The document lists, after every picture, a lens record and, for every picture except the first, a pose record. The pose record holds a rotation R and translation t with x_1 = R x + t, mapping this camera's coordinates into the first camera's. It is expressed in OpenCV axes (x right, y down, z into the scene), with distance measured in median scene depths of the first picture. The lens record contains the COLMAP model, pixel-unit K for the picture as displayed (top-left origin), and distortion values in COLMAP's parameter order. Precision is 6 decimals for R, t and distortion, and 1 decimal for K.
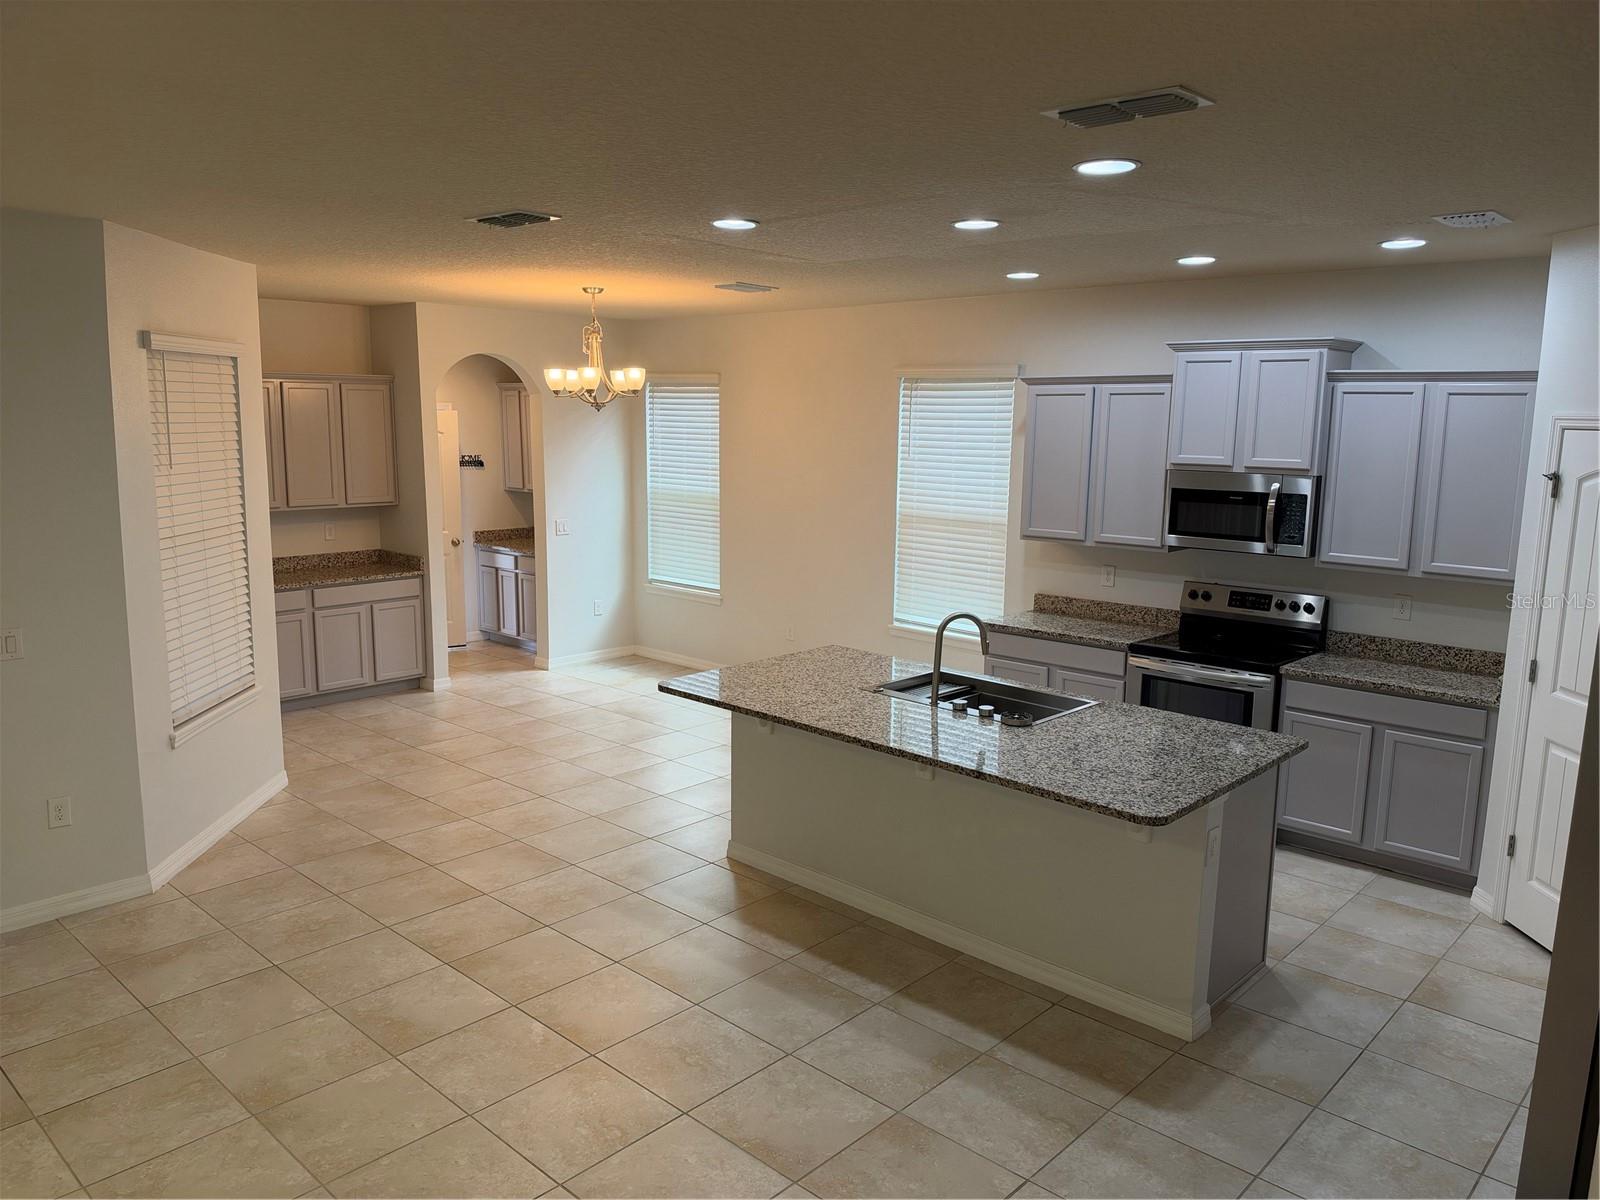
lens RADIAL K [[1134.1, 0, 793.3], [0, 1134.1, 599.8], [0, 0, 1]] dist [-0.007028, -0.012323]
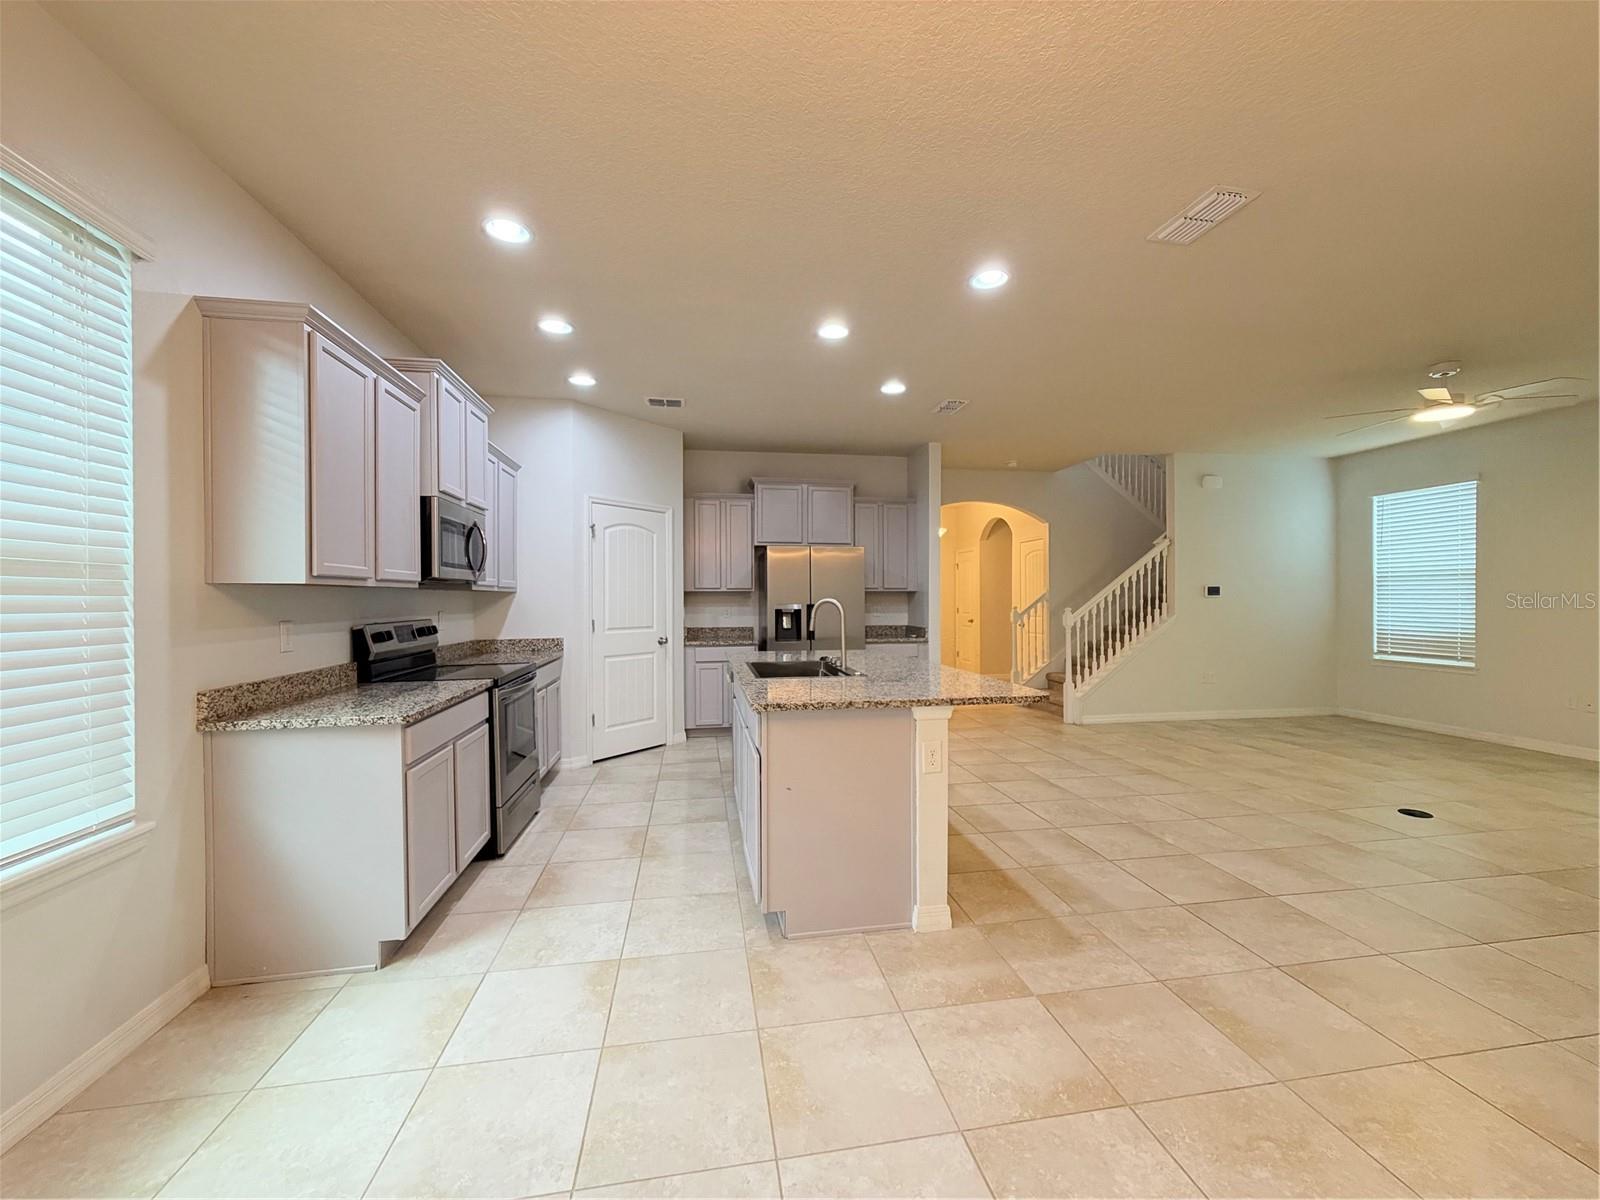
lens RADIAL K [[634.2, 0, 800.8], [0, 634.2, 602.6], [0, 0, 1]] dist [0.001415, -0.000558]
pose [[-0.794966, -0.011980, 0.606536, -0.238546], [0.092574, 0.985700, 0.140803, -0.079123], [-0.599549, 0.168084, -0.782489, 1.321824]]
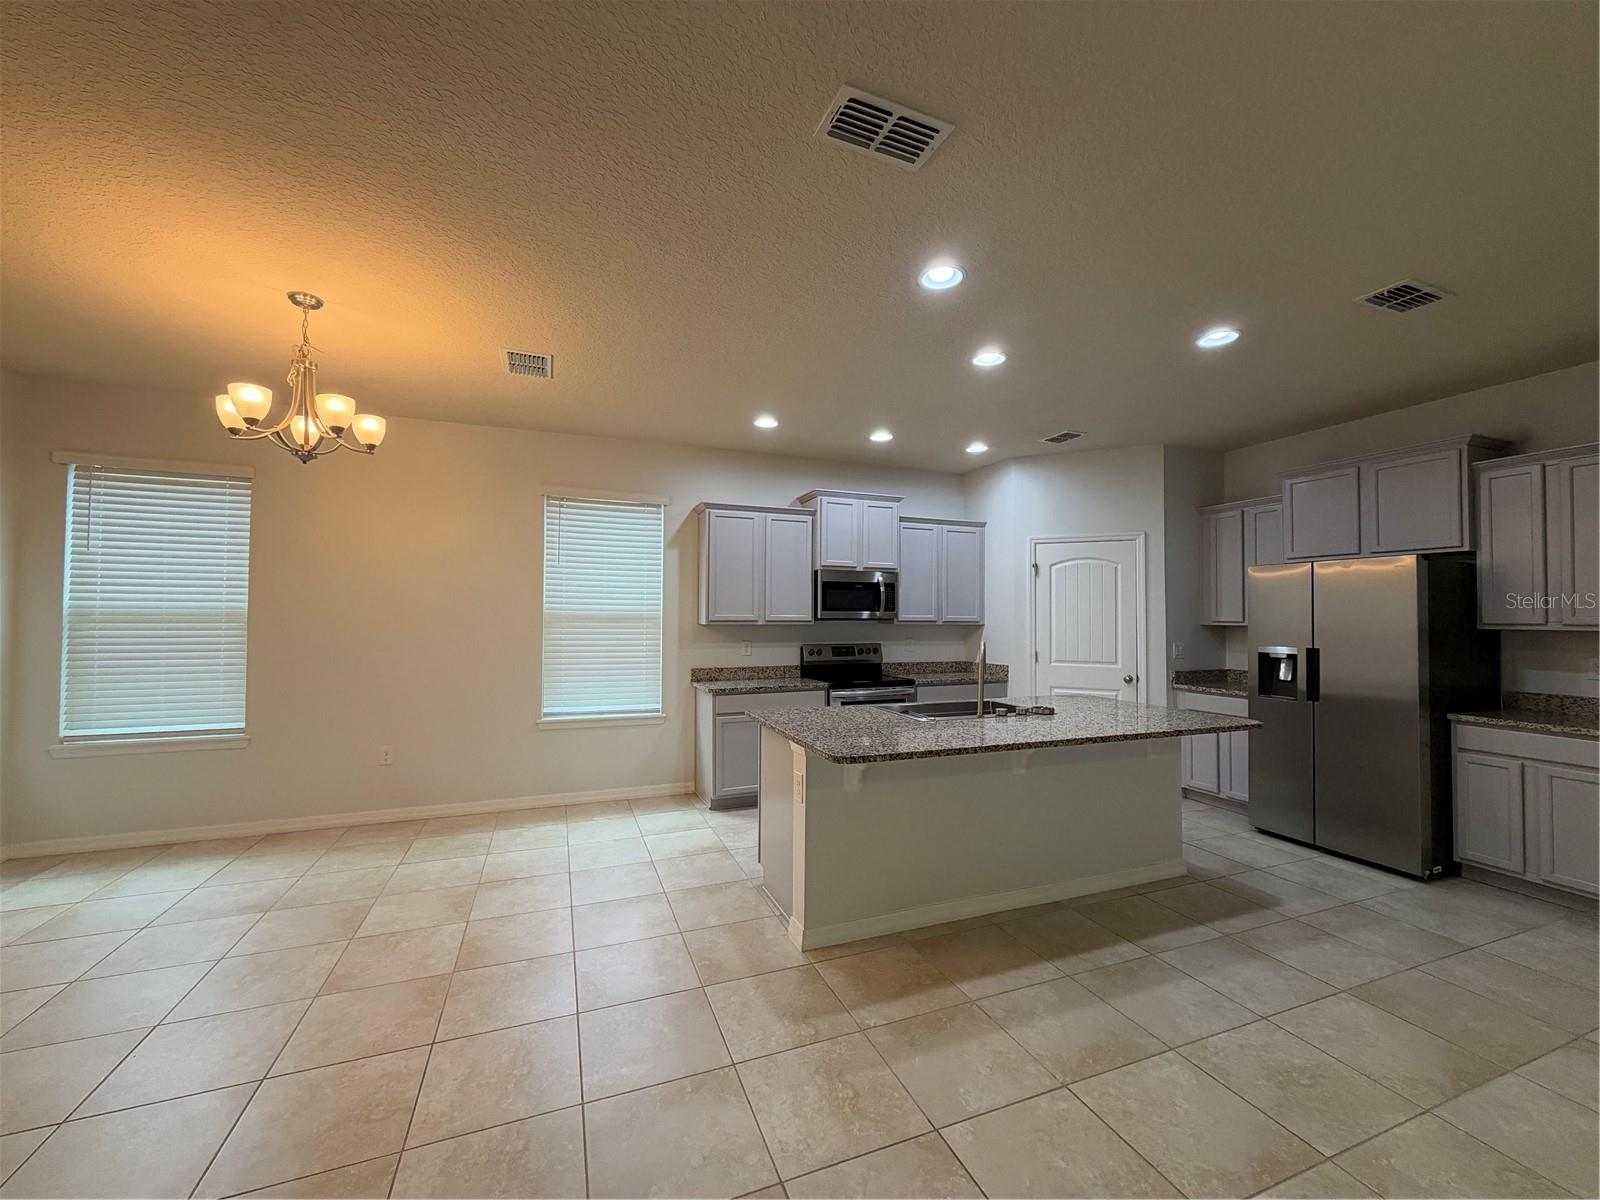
lens RADIAL K [[634.2, 0, 803.4], [0, 634.2, 595.7], [0, 0, 1]] dist [0.001415, -0.000558]
pose [[0.426799, 0.021134, 0.904100, -0.492751], [0.145140, 0.985167, -0.091545, -0.003191], [-0.892624, 0.170292, 0.417401, 0.704903]]
